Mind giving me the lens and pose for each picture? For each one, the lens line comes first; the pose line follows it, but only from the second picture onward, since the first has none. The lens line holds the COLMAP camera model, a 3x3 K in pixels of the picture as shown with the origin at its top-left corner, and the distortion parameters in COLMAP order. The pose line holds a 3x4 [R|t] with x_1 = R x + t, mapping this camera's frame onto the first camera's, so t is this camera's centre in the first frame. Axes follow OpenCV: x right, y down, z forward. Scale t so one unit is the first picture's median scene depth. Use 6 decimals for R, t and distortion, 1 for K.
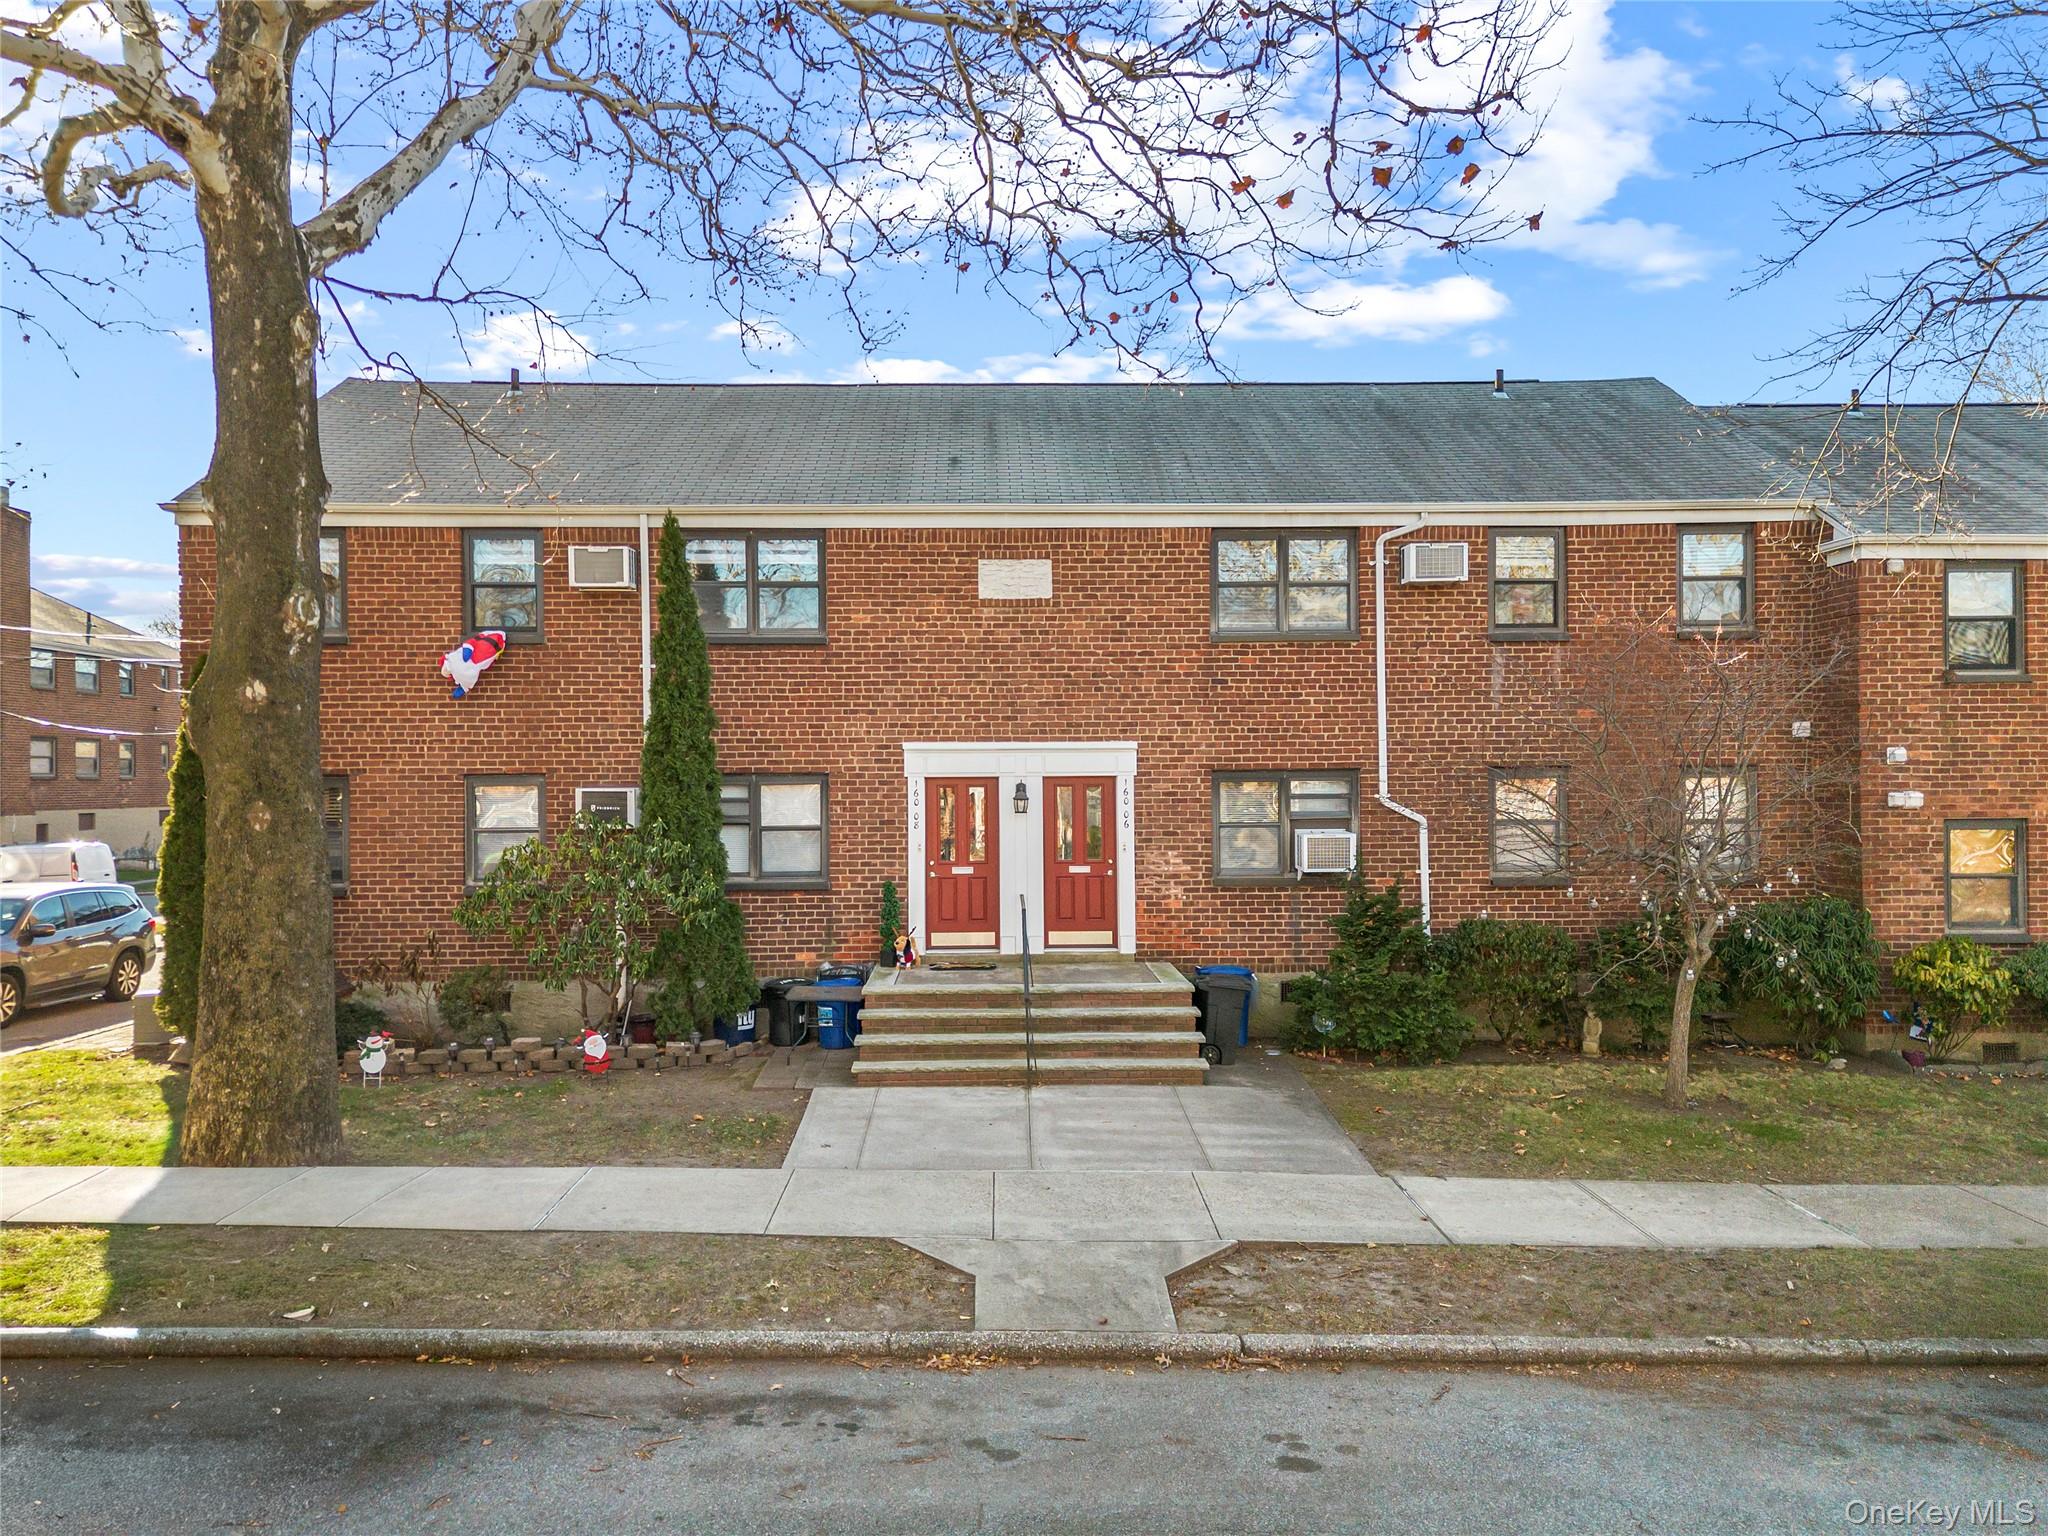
lens RADIAL K [[1481.4, 0, 972.2], [0, 1481.4, 764.8], [0, 0, 1]] dist [0.077746, -0.062765]
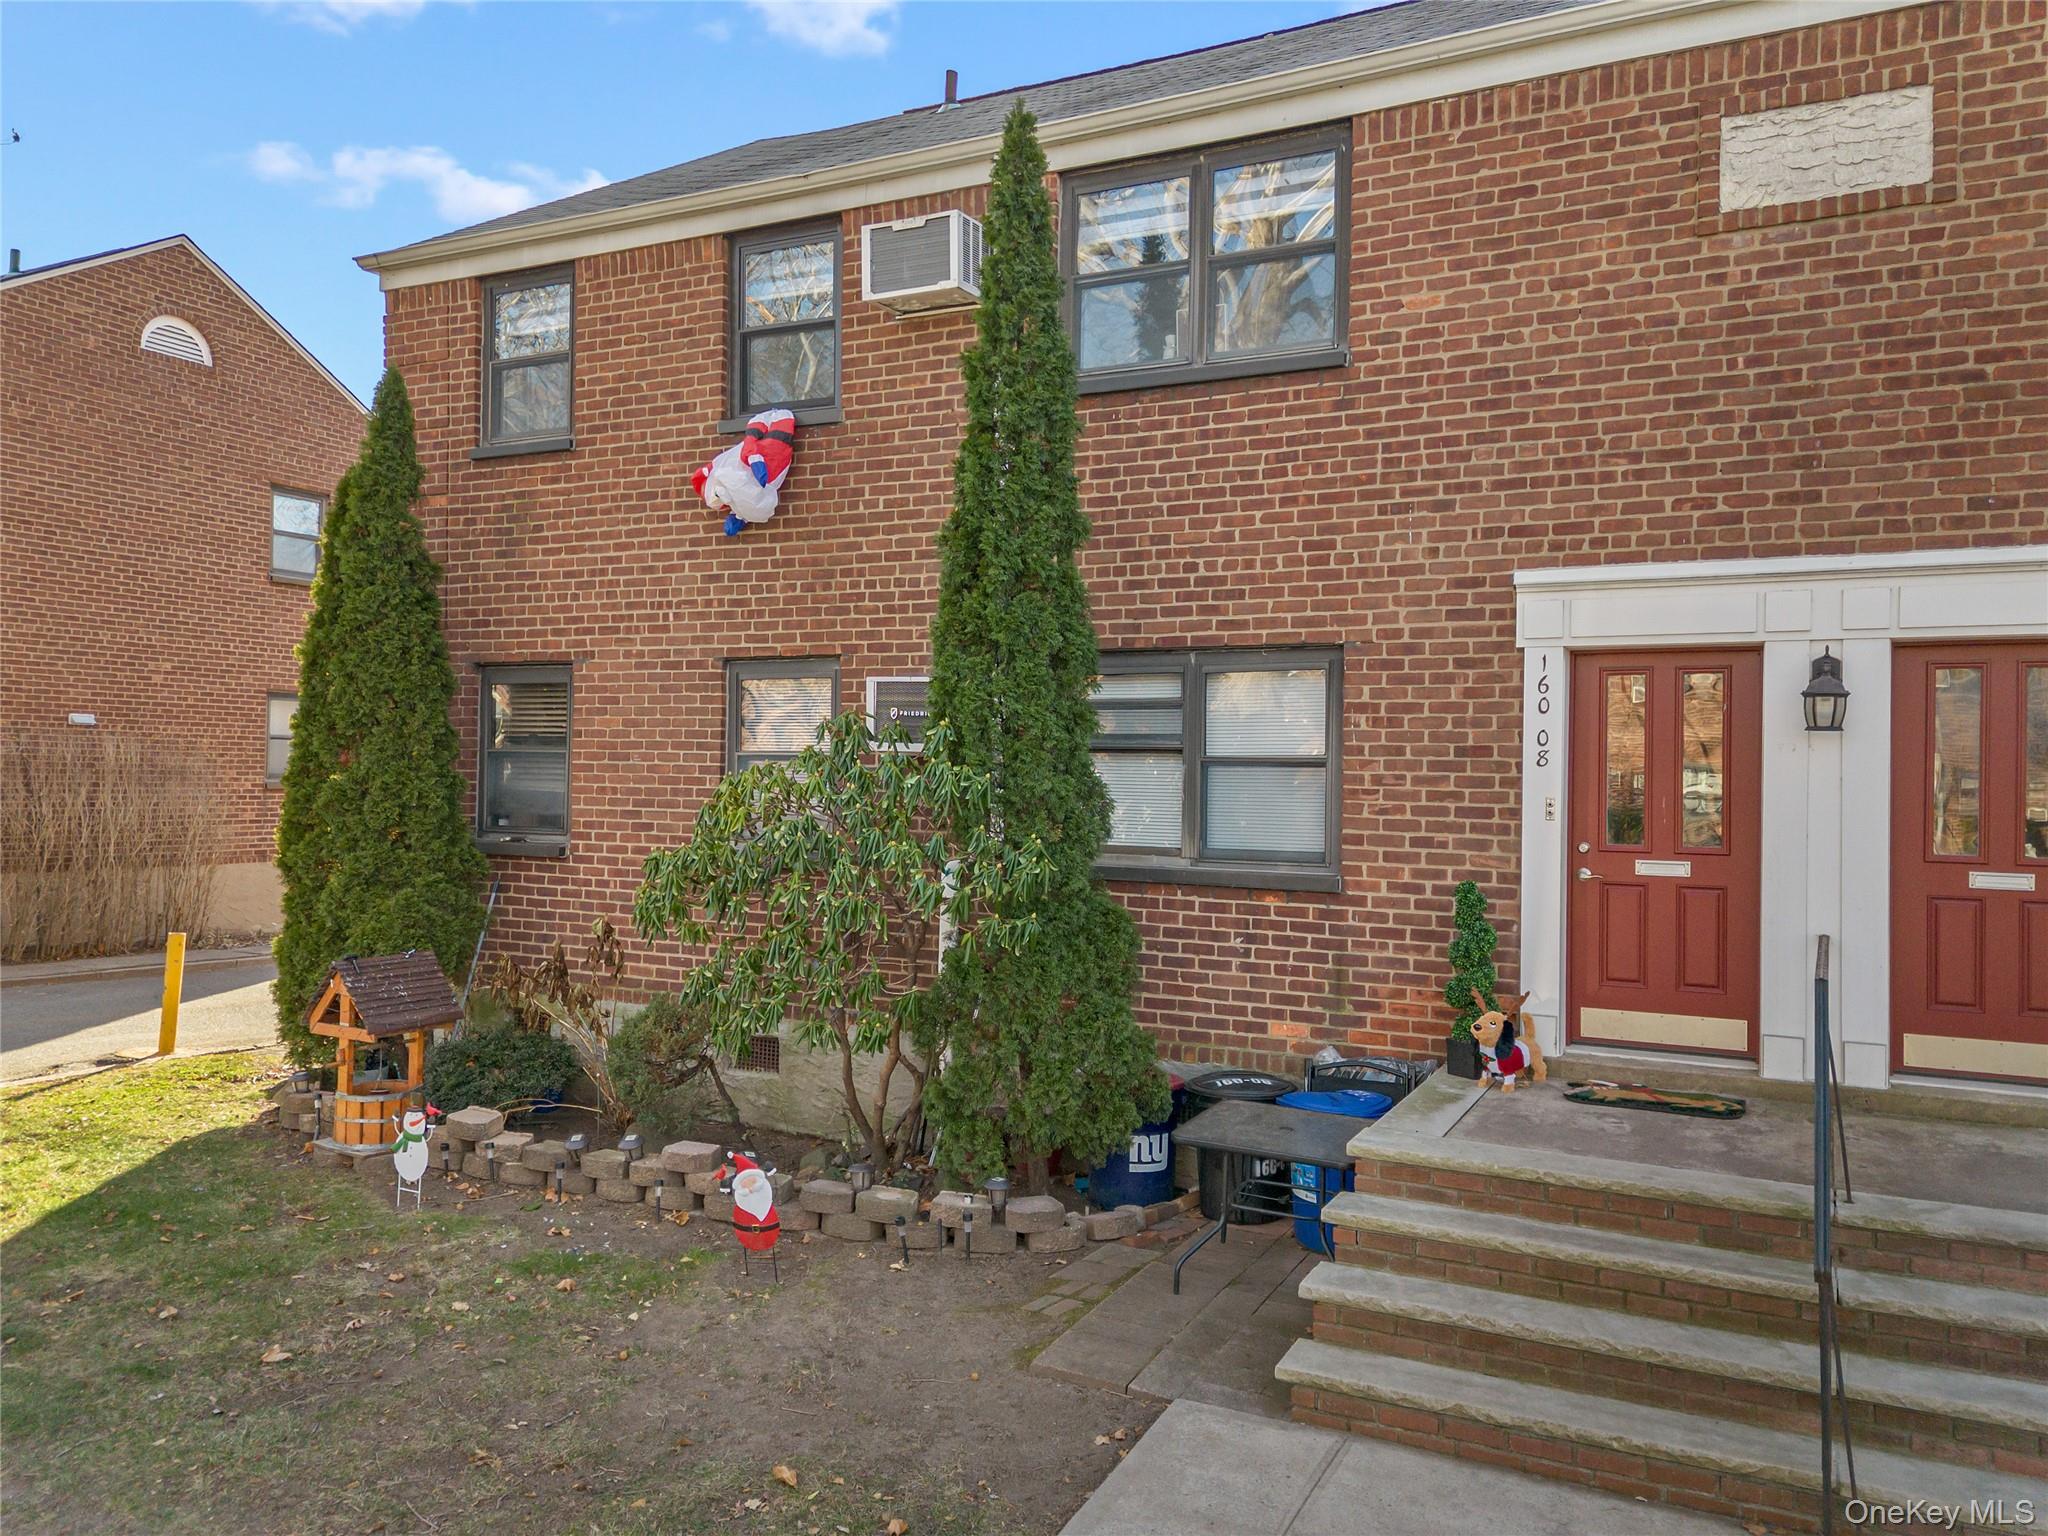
lens RADIAL K [[1481.4, 0, 972.2], [0, 1481.4, 764.8], [0, 0, 1]] dist [0.077746, -0.062765]
pose [[0.879515, 0.017459, -0.475551, 0.024285], [-0.018292, 0.999829, 0.002876, 0.044482], [0.475519, 0.006169, 0.879684, 0.531288]]
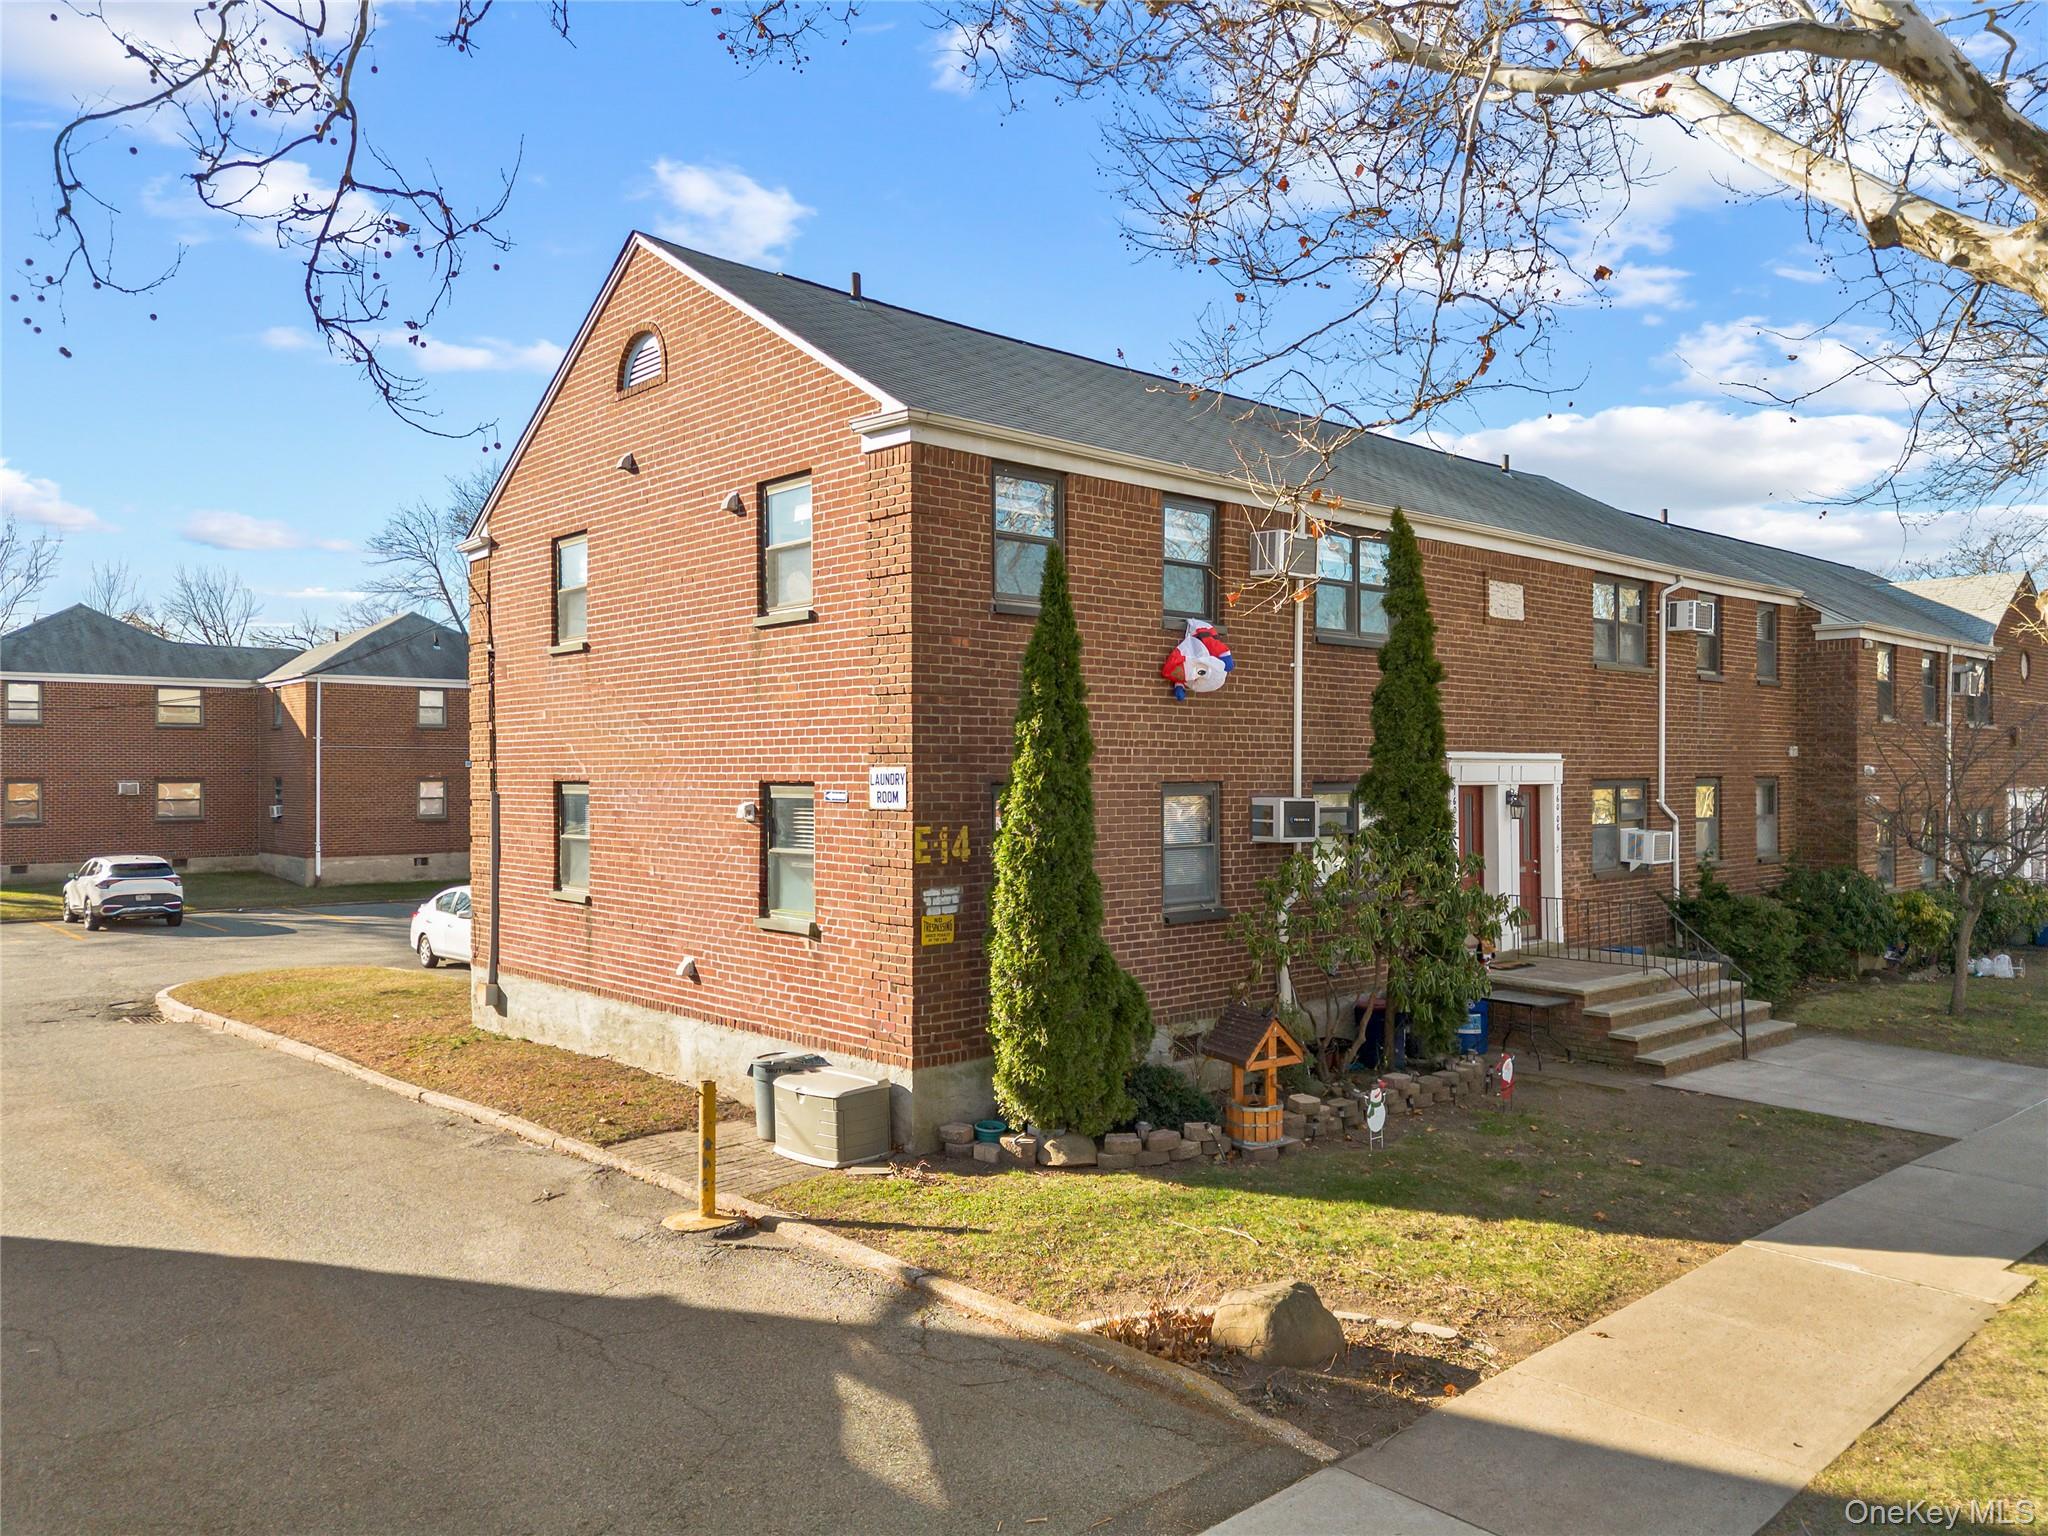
lens RADIAL K [[1481.4, 0, 972.2], [0, 1481.4, 764.8], [0, 0, 1]] dist [0.077746, -0.062765]
pose [[0.763311, 0.007413, 0.645989, -0.966163], [-0.016294, 0.999837, 0.007779, -0.008436], [-0.645826, -0.016463, 0.763307, 0.421816]]
